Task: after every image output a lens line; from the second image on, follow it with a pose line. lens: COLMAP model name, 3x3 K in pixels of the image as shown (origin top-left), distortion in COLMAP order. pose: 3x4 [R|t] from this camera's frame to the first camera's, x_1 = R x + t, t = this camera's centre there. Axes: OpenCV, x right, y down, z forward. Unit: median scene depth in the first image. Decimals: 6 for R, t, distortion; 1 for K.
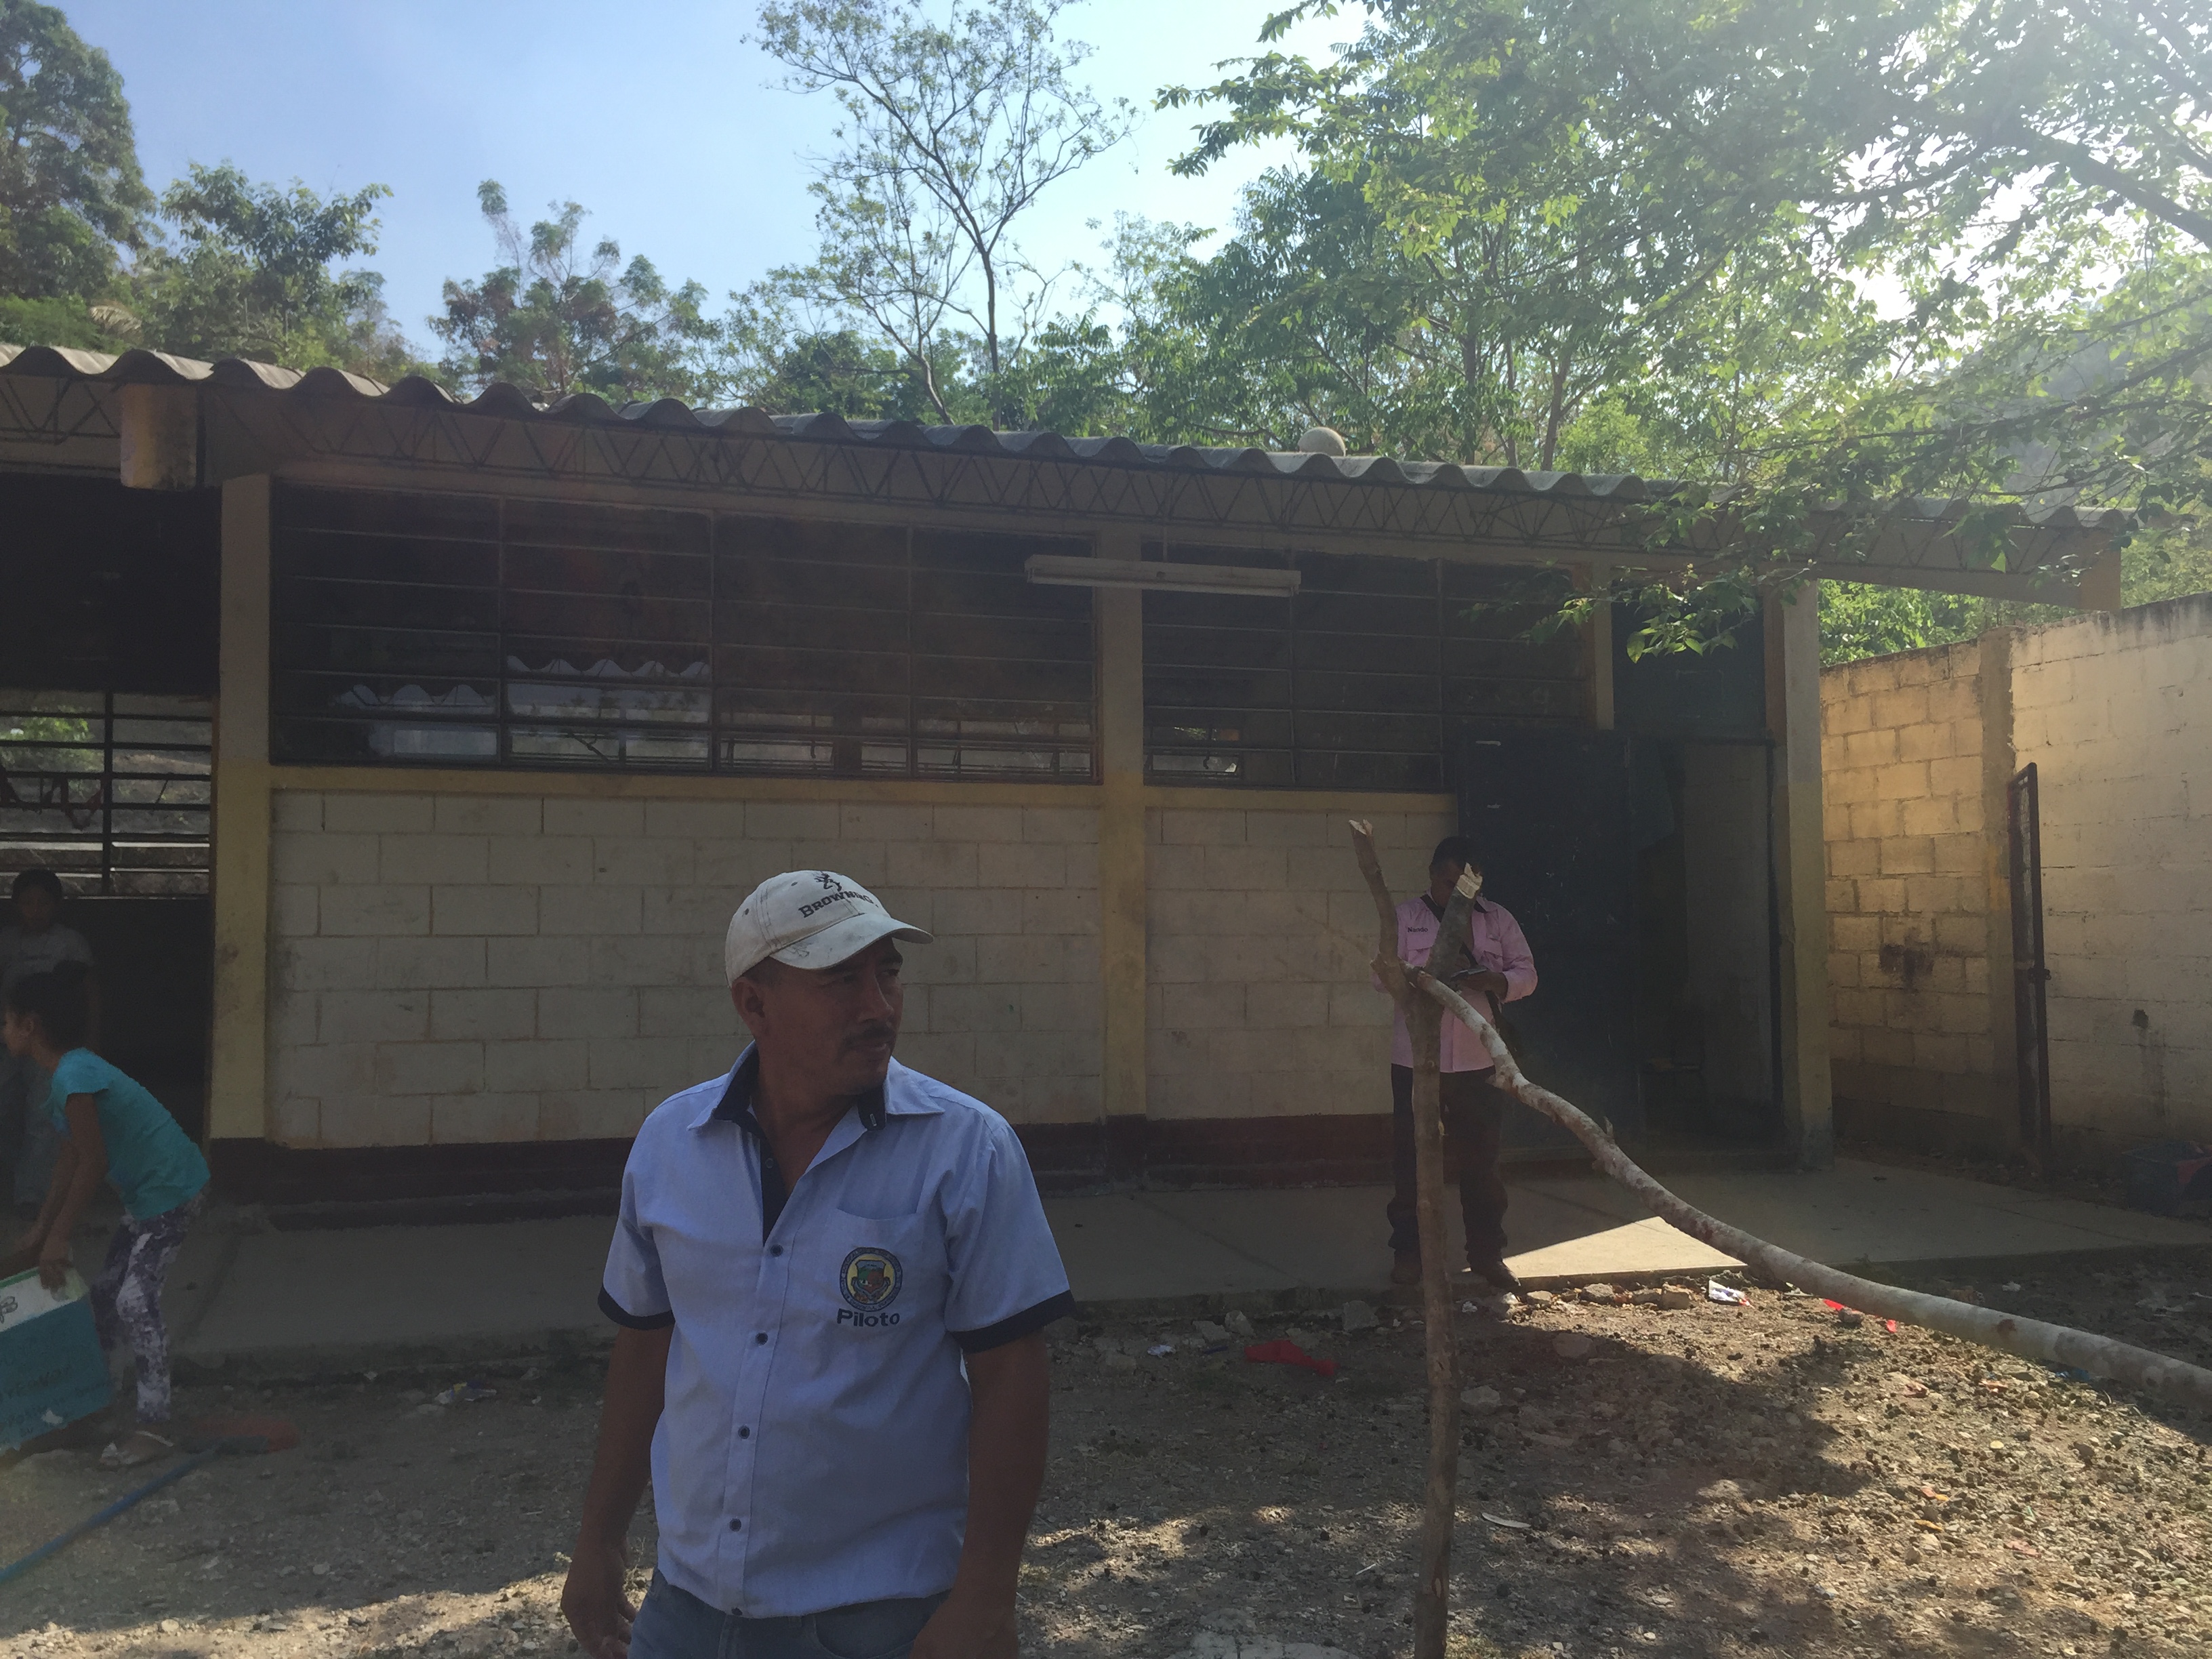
lens RADIAL K [[1948.0, 0, 1106.0], [0, 1948.0, 829.5], [0, 0, 1]] dist [0.057553, -0.118289]
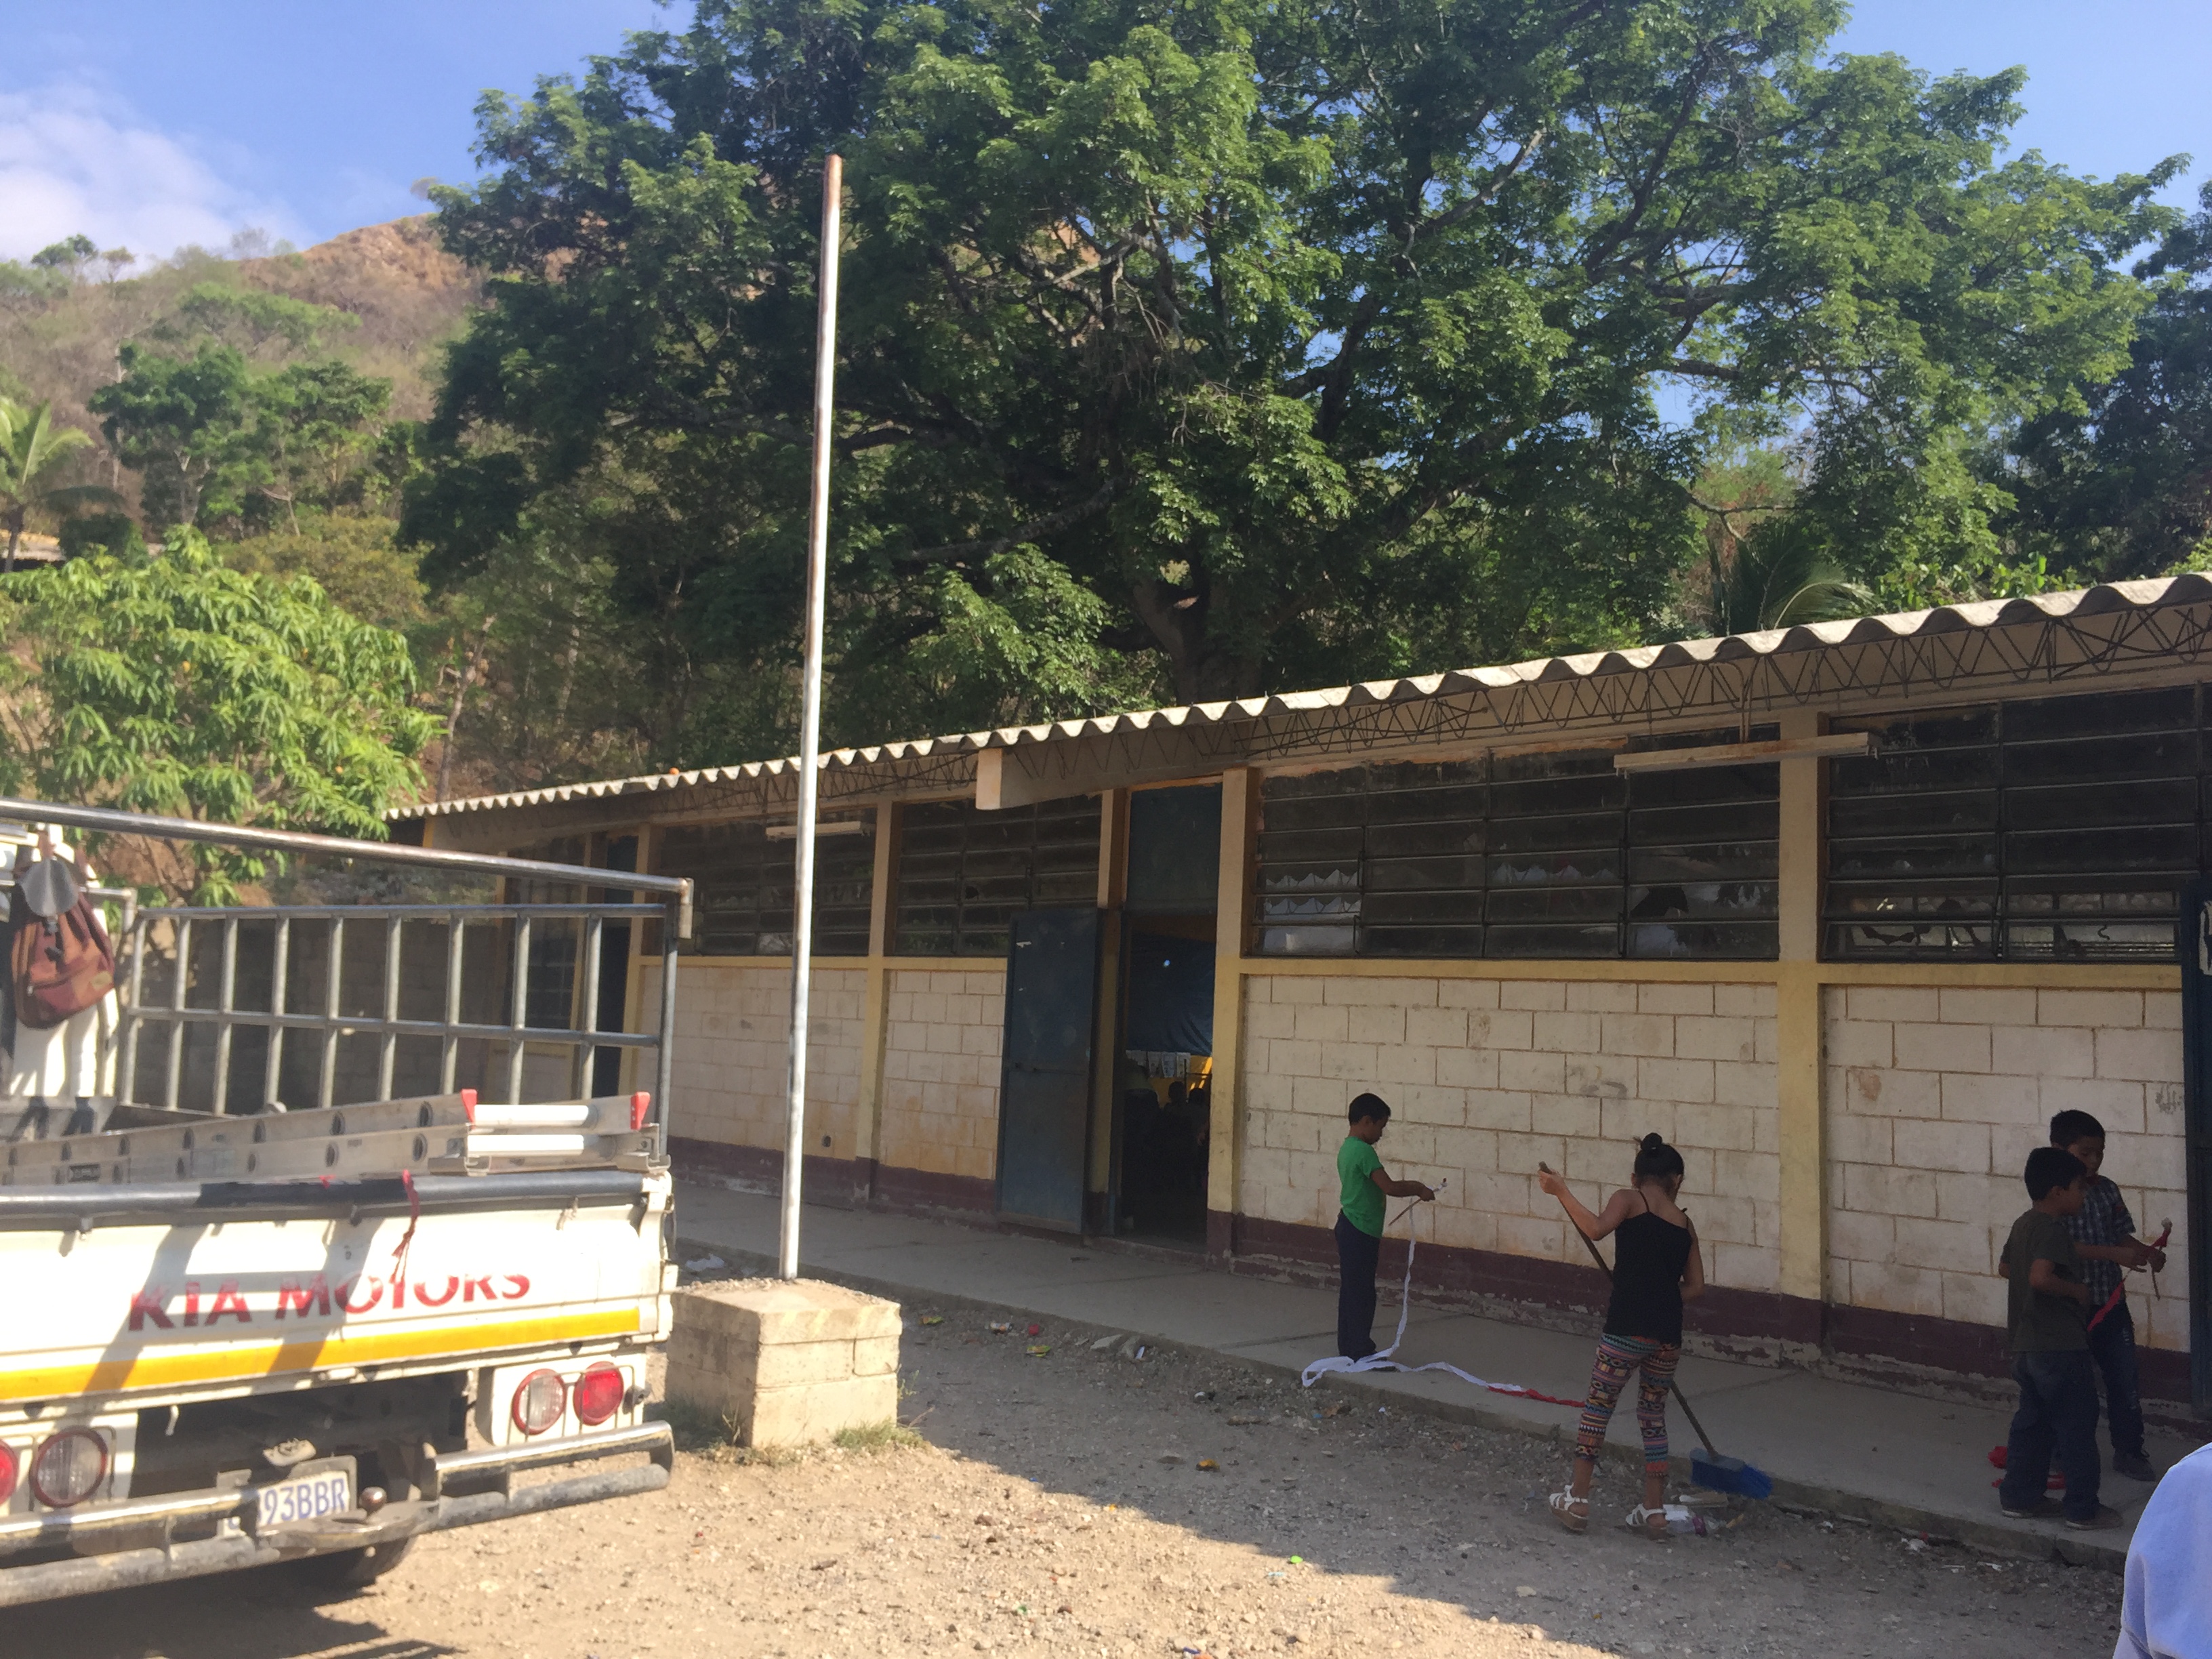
lens RADIAL K [[1948.0, 0, 1106.0], [0, 1948.0, 829.5], [0, 0, 1]] dist [0.057553, -0.118289]
pose [[0.392781, -0.085400, -0.915658, 0.789900], [-0.015393, 0.994929, -0.099396, 0.015608], [0.919503, 0.053136, 0.389474, 0.276289]]
